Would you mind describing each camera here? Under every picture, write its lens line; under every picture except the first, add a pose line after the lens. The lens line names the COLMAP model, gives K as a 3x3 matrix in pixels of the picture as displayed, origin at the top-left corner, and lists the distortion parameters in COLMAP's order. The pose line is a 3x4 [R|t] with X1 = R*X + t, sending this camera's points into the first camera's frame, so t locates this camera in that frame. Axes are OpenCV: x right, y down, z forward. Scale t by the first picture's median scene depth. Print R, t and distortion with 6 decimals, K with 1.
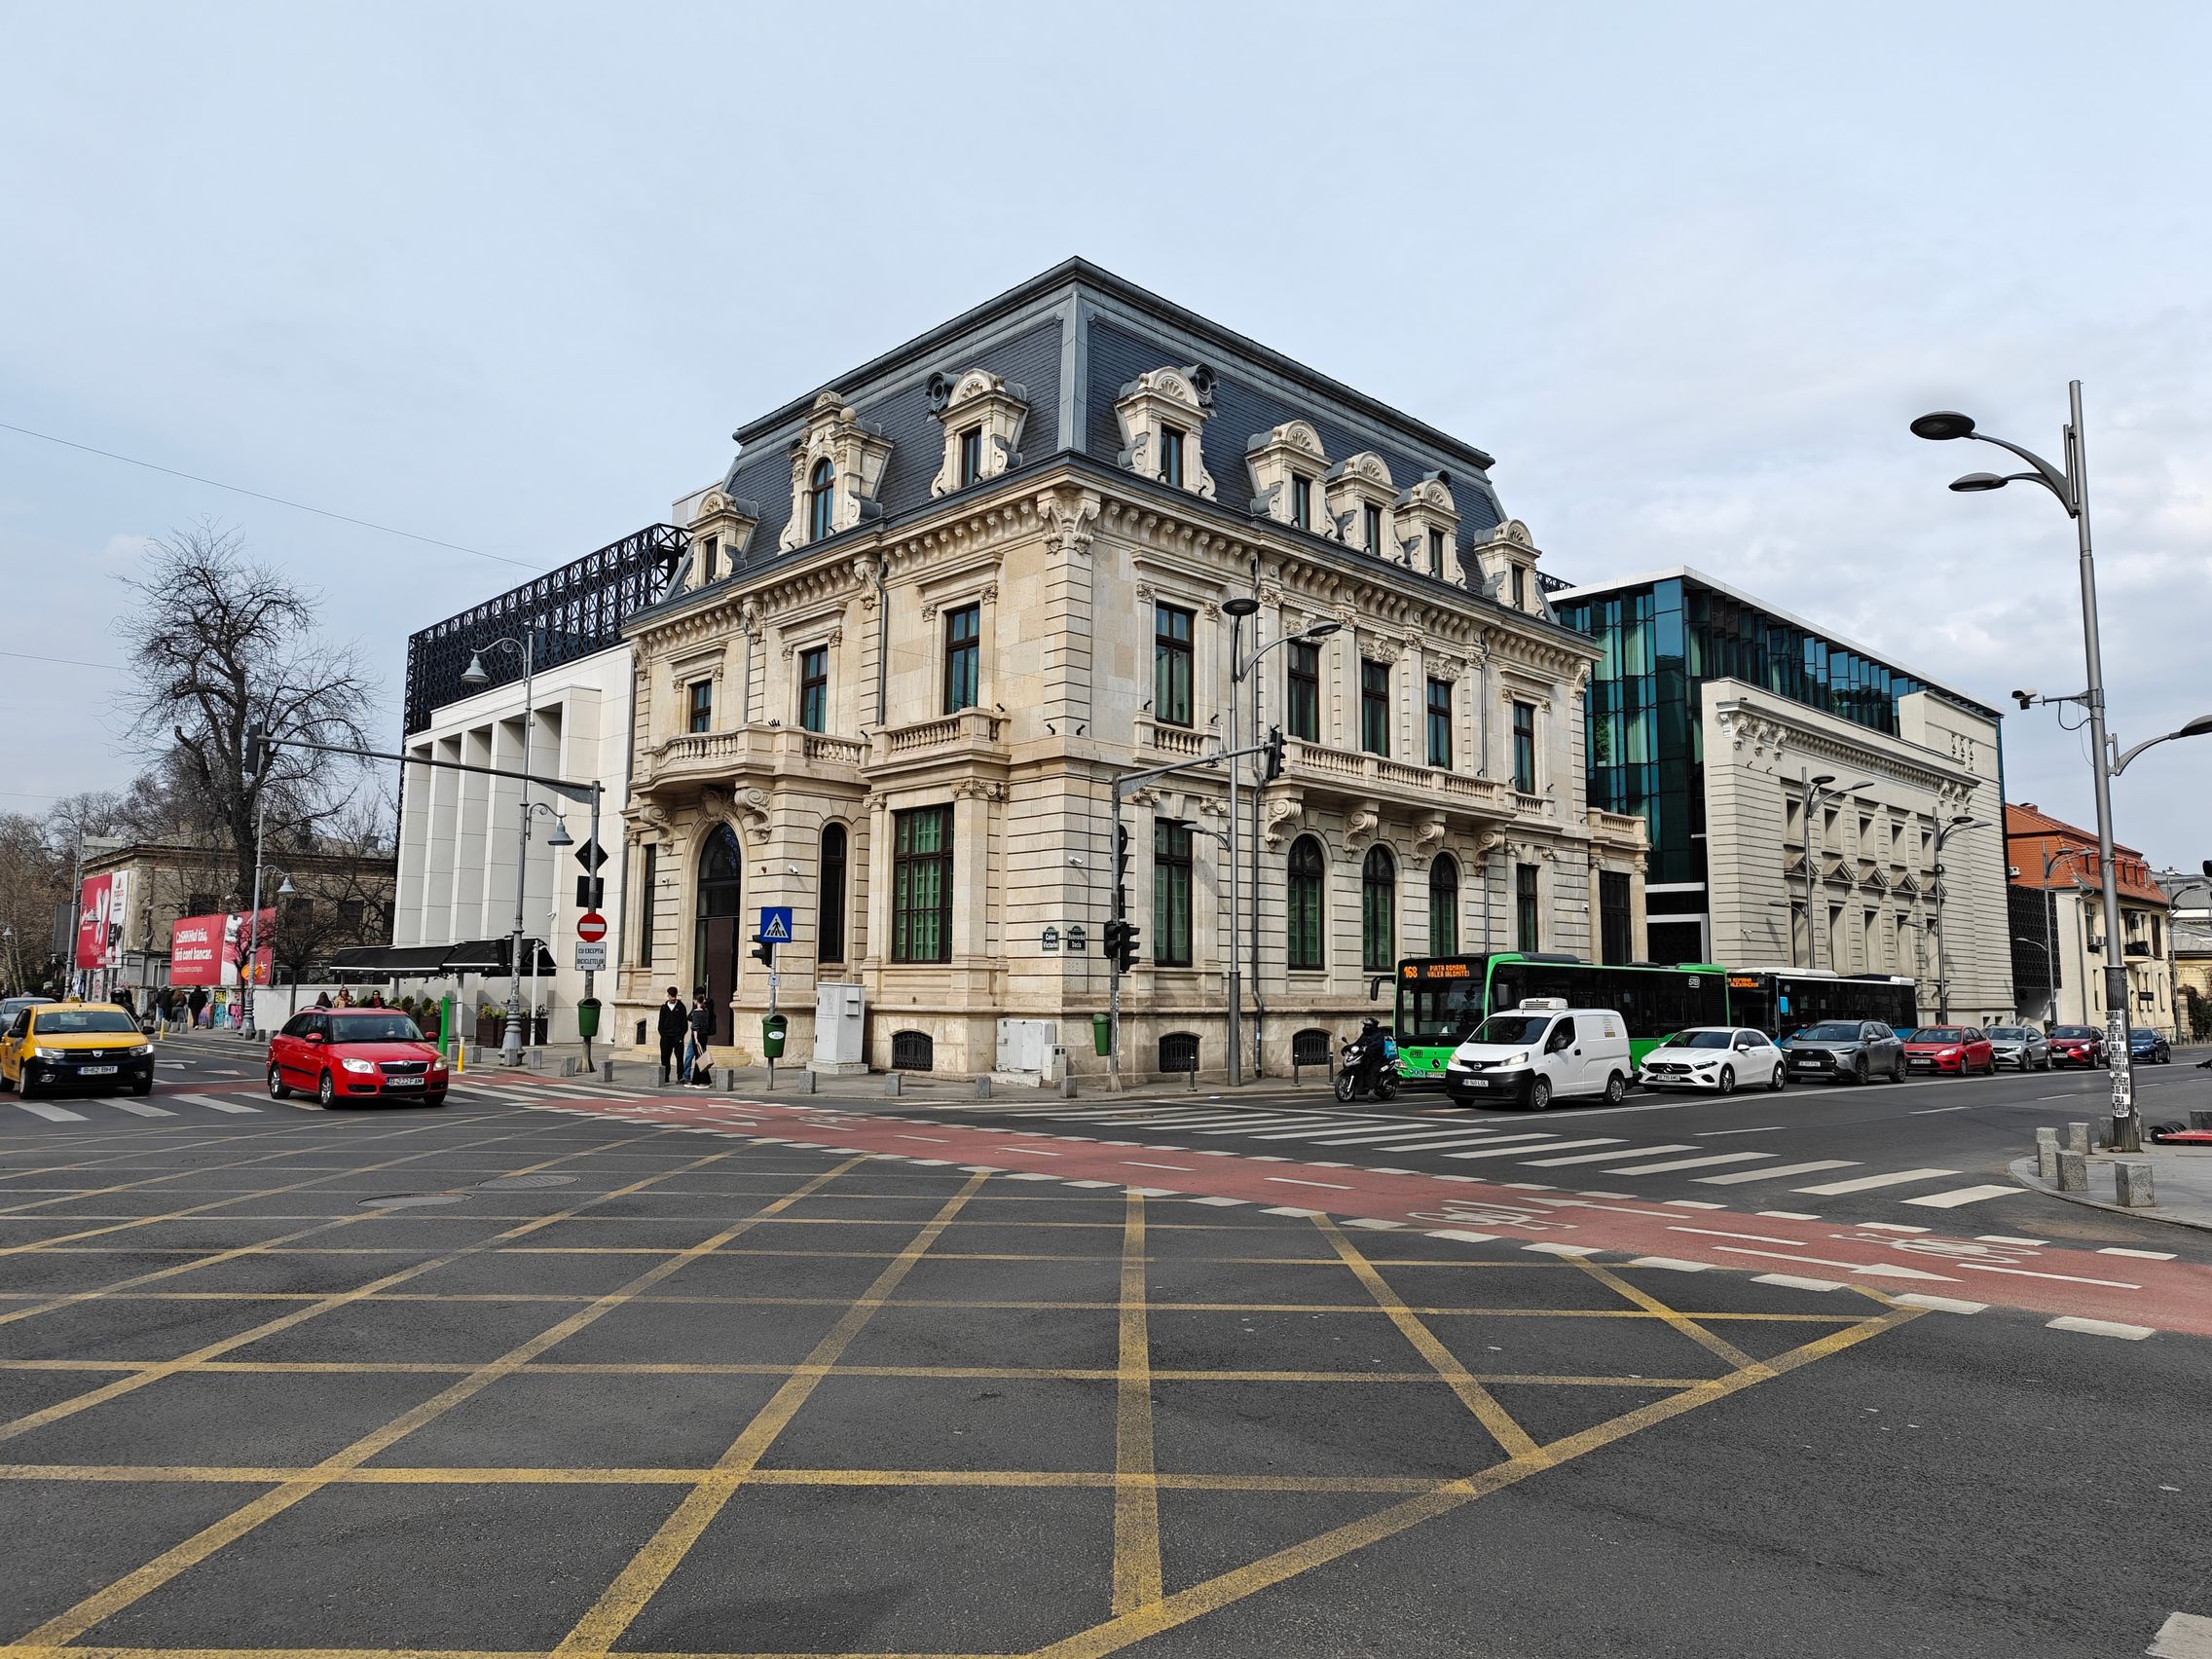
lens RADIAL K [[1473.2, 0, 1108.6], [0, 1473.2, 822.1], [0, 0, 1]] dist [0.033350, -0.020004]
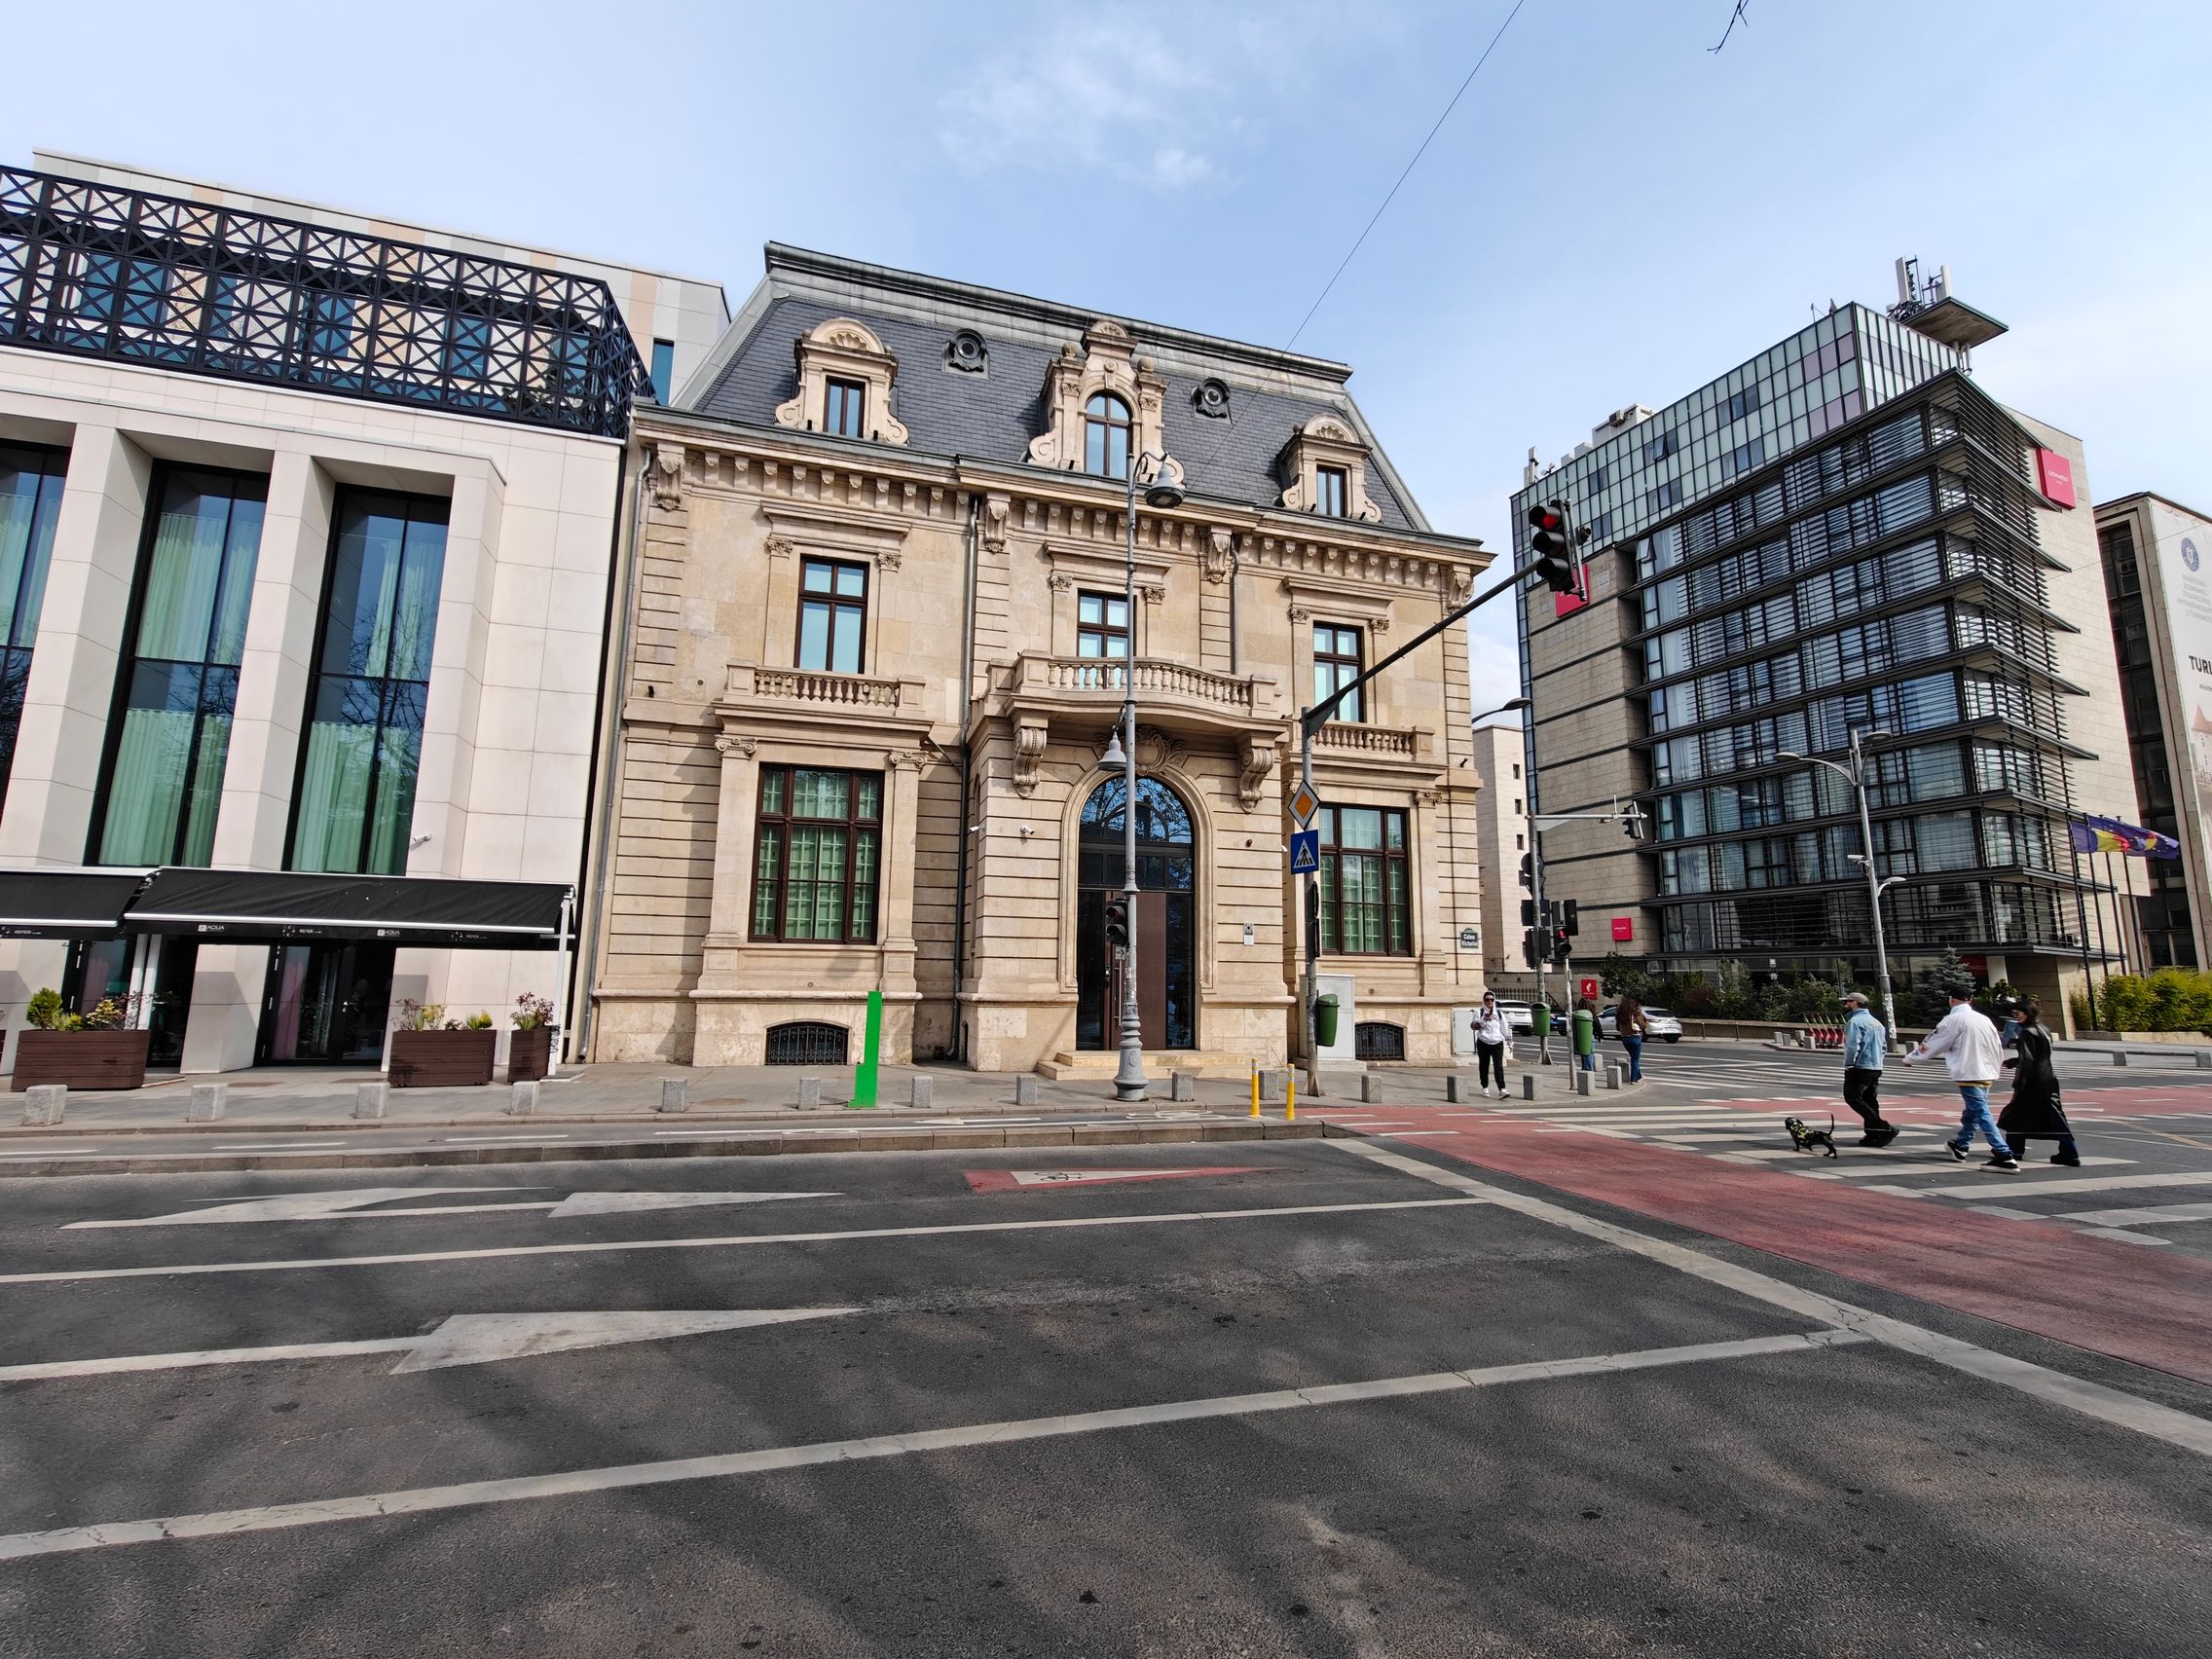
lens RADIAL K [[989.0, 0, 1112.5], [0, 989.0, 834.2], [0, 0, 1]] dist [-0.012846, 0.002501]
pose [[0.458686, 0.125717, 0.879661, -0.643170], [-0.111288, 0.990274, -0.083496, 0.068752], [-0.881602, -0.059597, 0.468215, 0.649987]]
